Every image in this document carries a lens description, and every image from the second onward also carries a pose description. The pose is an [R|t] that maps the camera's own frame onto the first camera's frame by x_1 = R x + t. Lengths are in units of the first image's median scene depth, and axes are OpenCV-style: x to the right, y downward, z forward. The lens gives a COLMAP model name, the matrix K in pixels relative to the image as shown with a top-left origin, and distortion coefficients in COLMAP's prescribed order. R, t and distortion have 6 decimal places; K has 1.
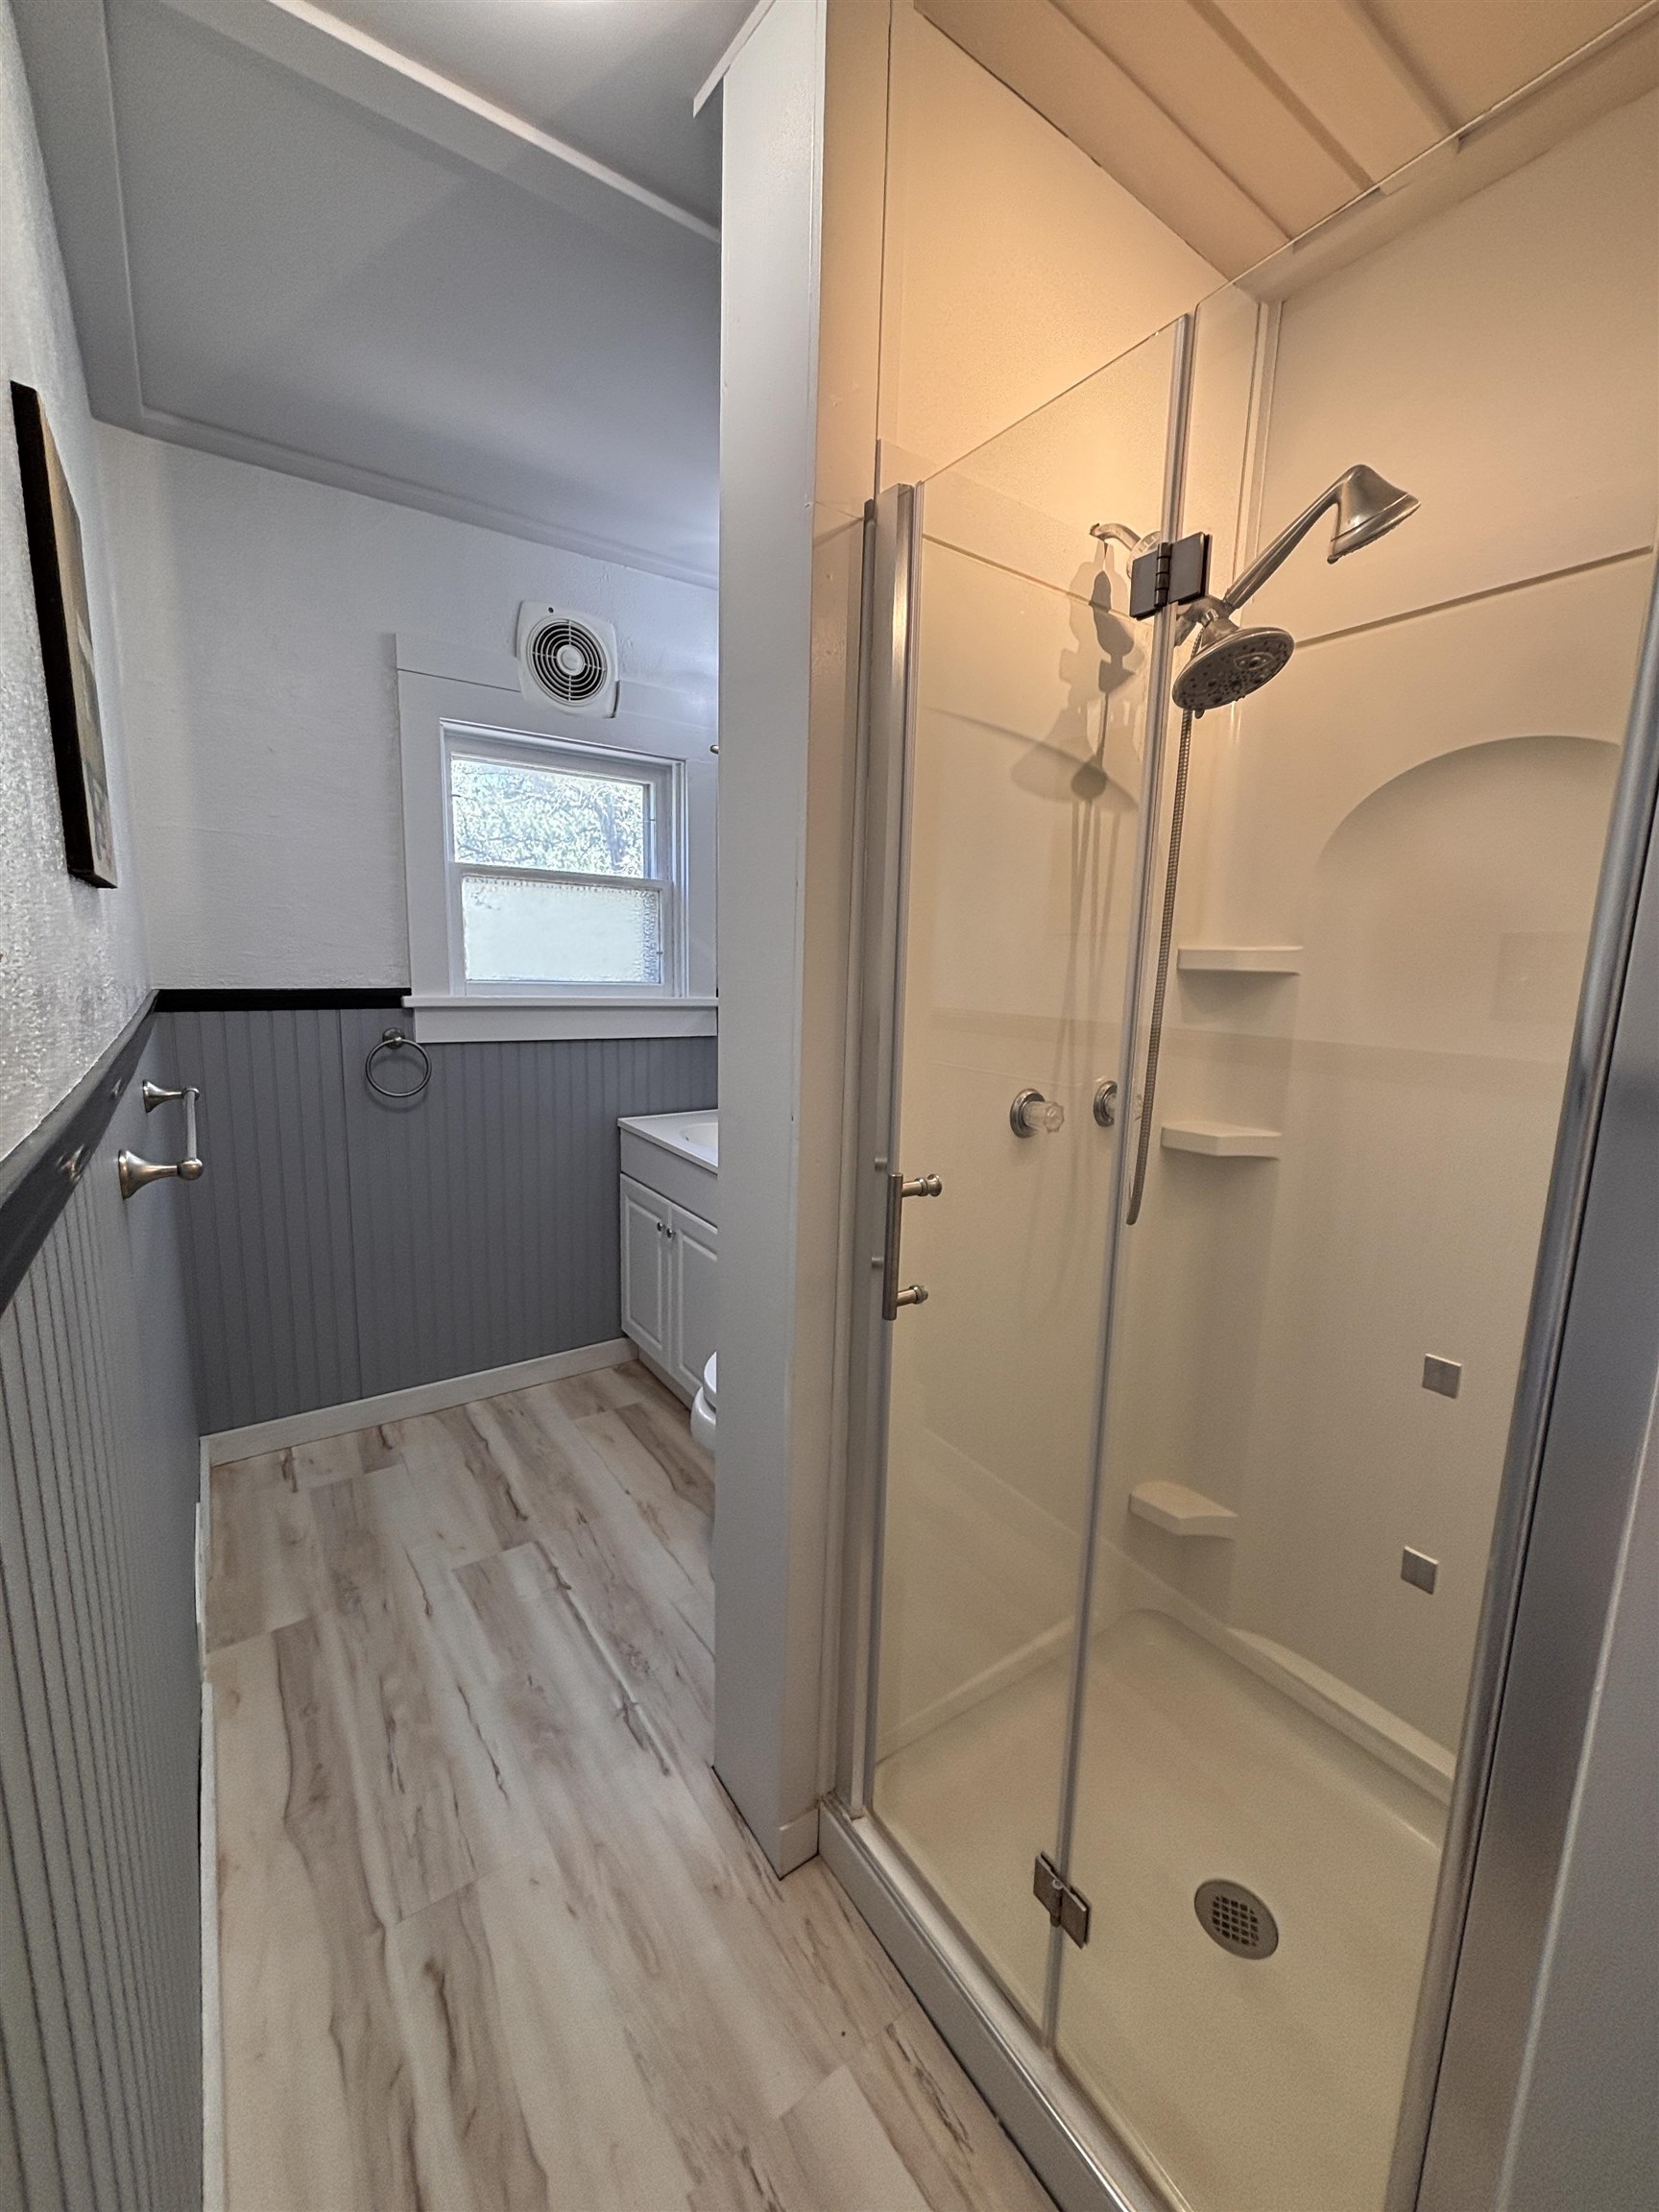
lens RADIAL K [[889.6, 0, 829.5], [0, 889.6, 1106.0], [0, 0, 1]] dist [0.000124, 0.005110]
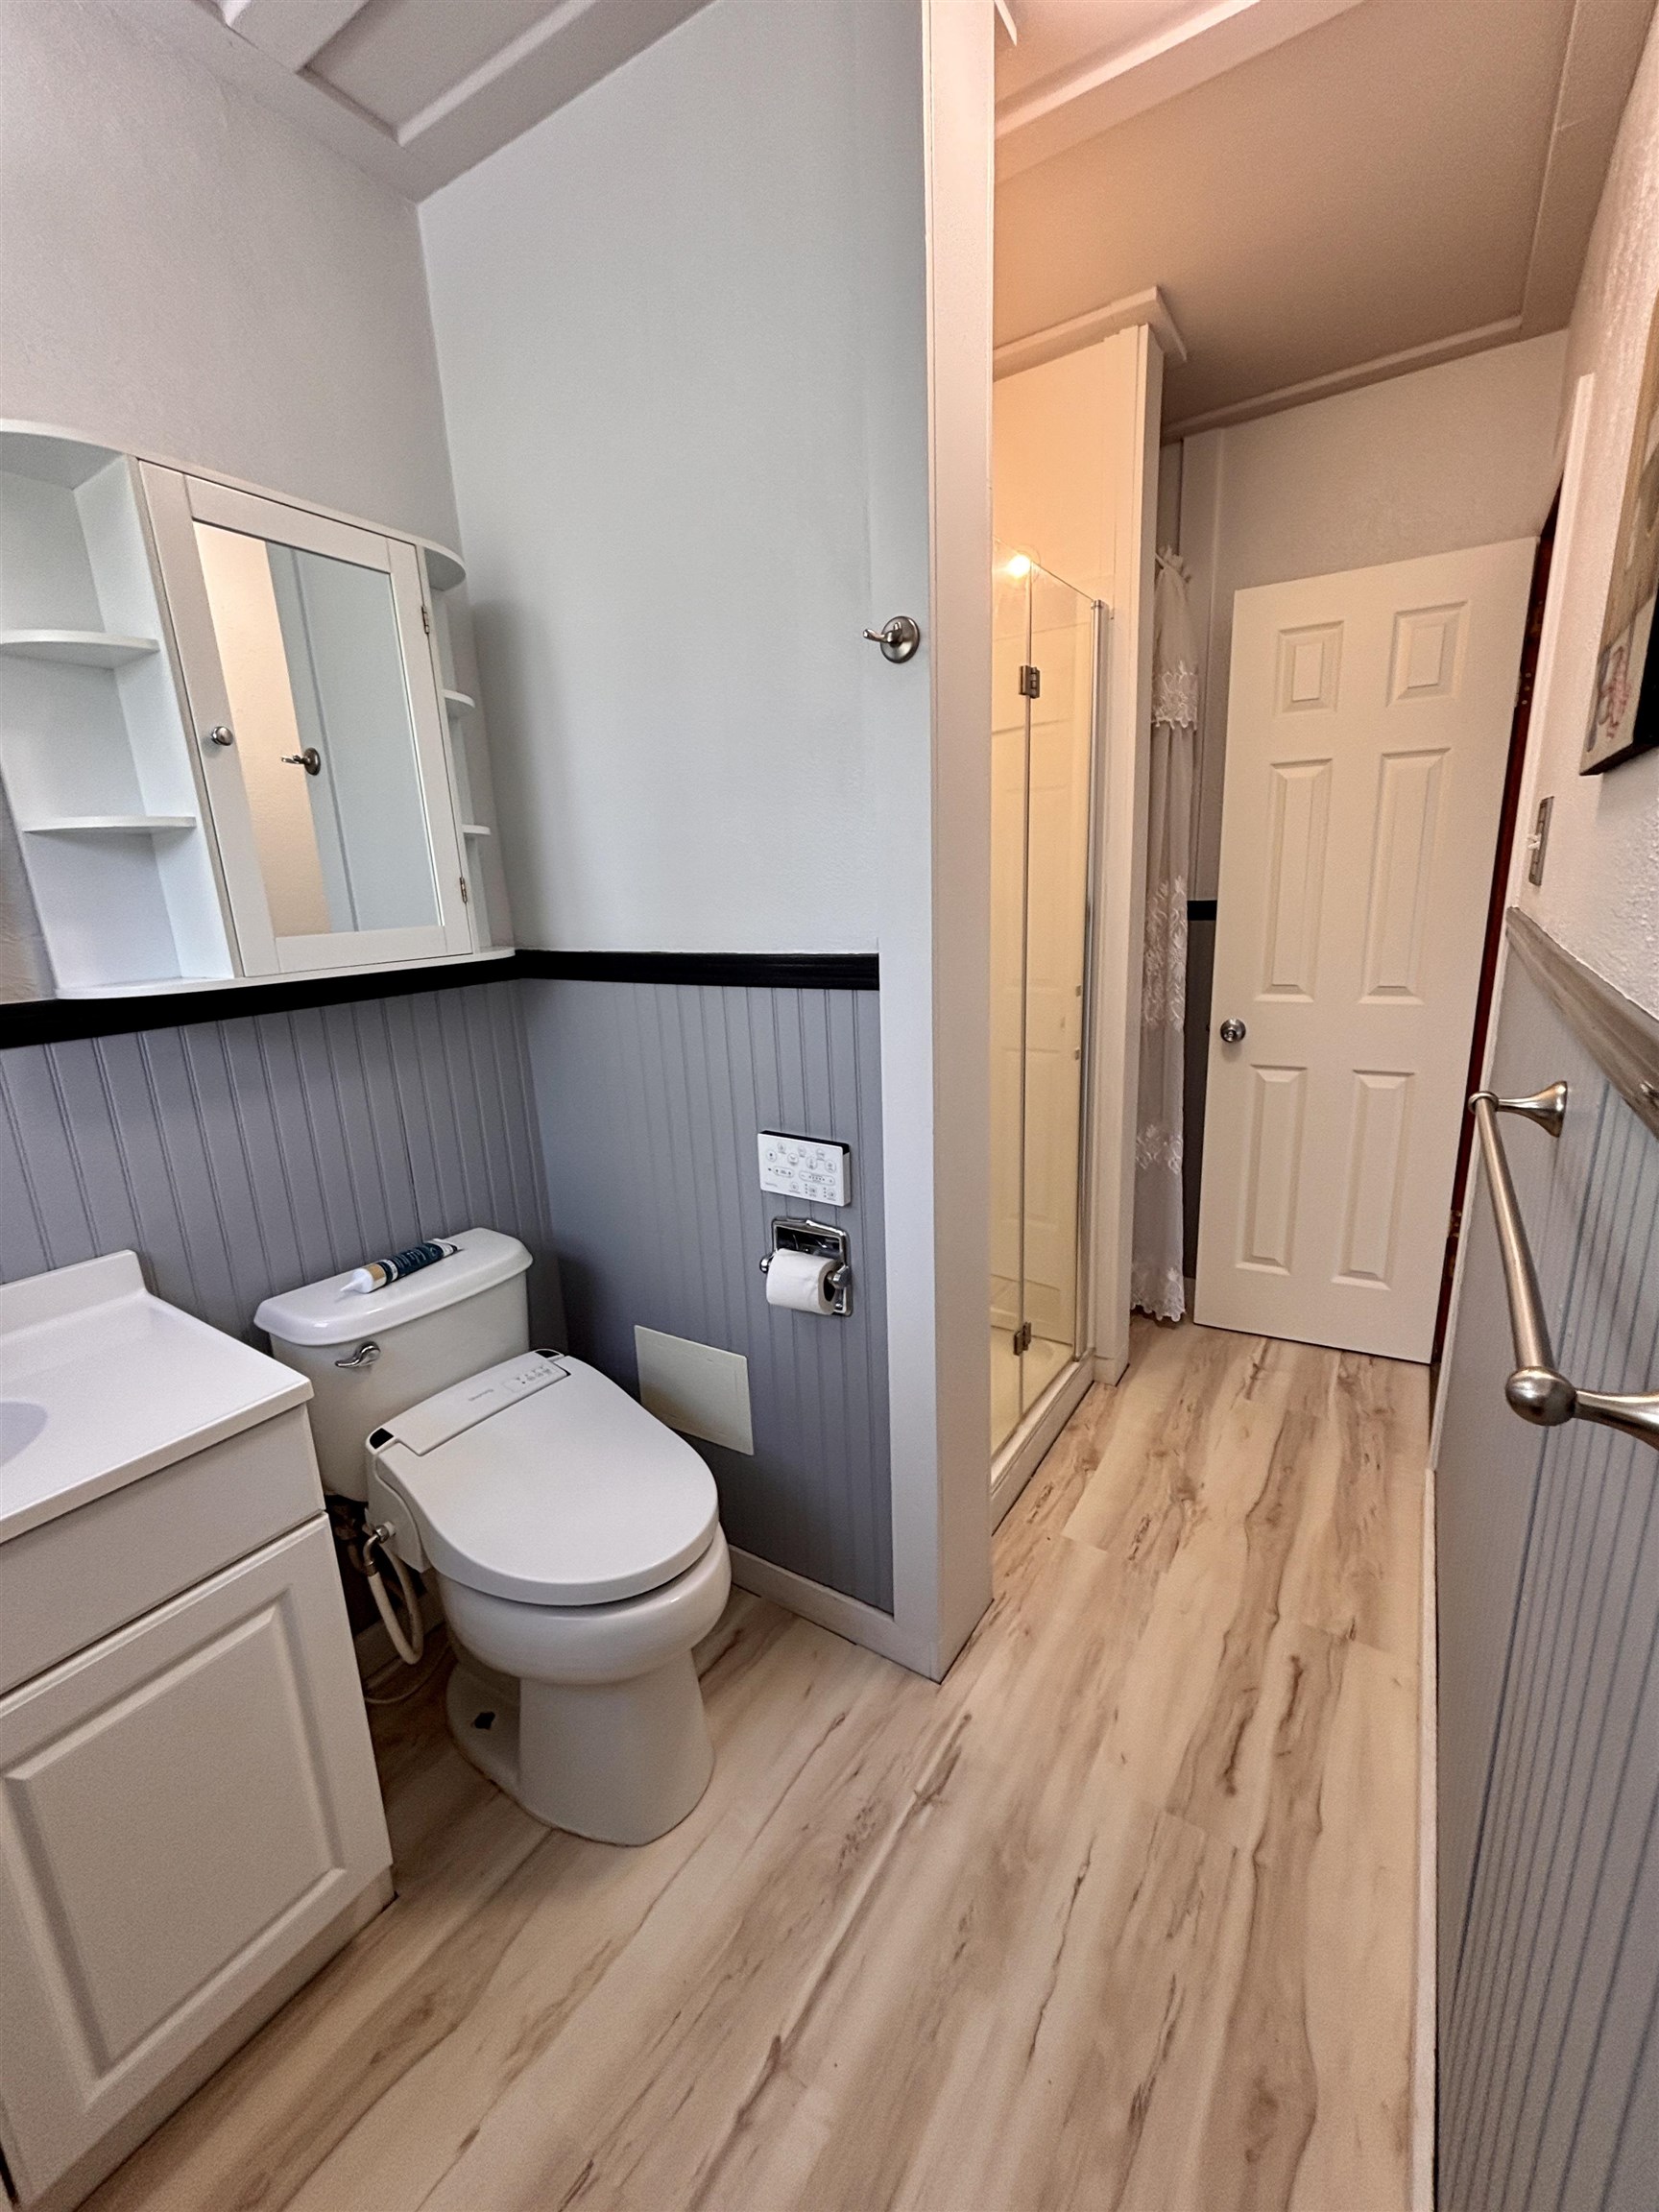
lens RADIAL K [[889.6, 0, 829.5], [0, 889.6, 1106.0], [0, 0, 1]] dist [0.000124, 0.005110]
pose [[-0.363439, -0.238584, 0.900550, -0.902675], [0.176490, 0.931514, 0.318014, -0.234066], [-0.914748, 0.274517, -0.296441, 1.318937]]
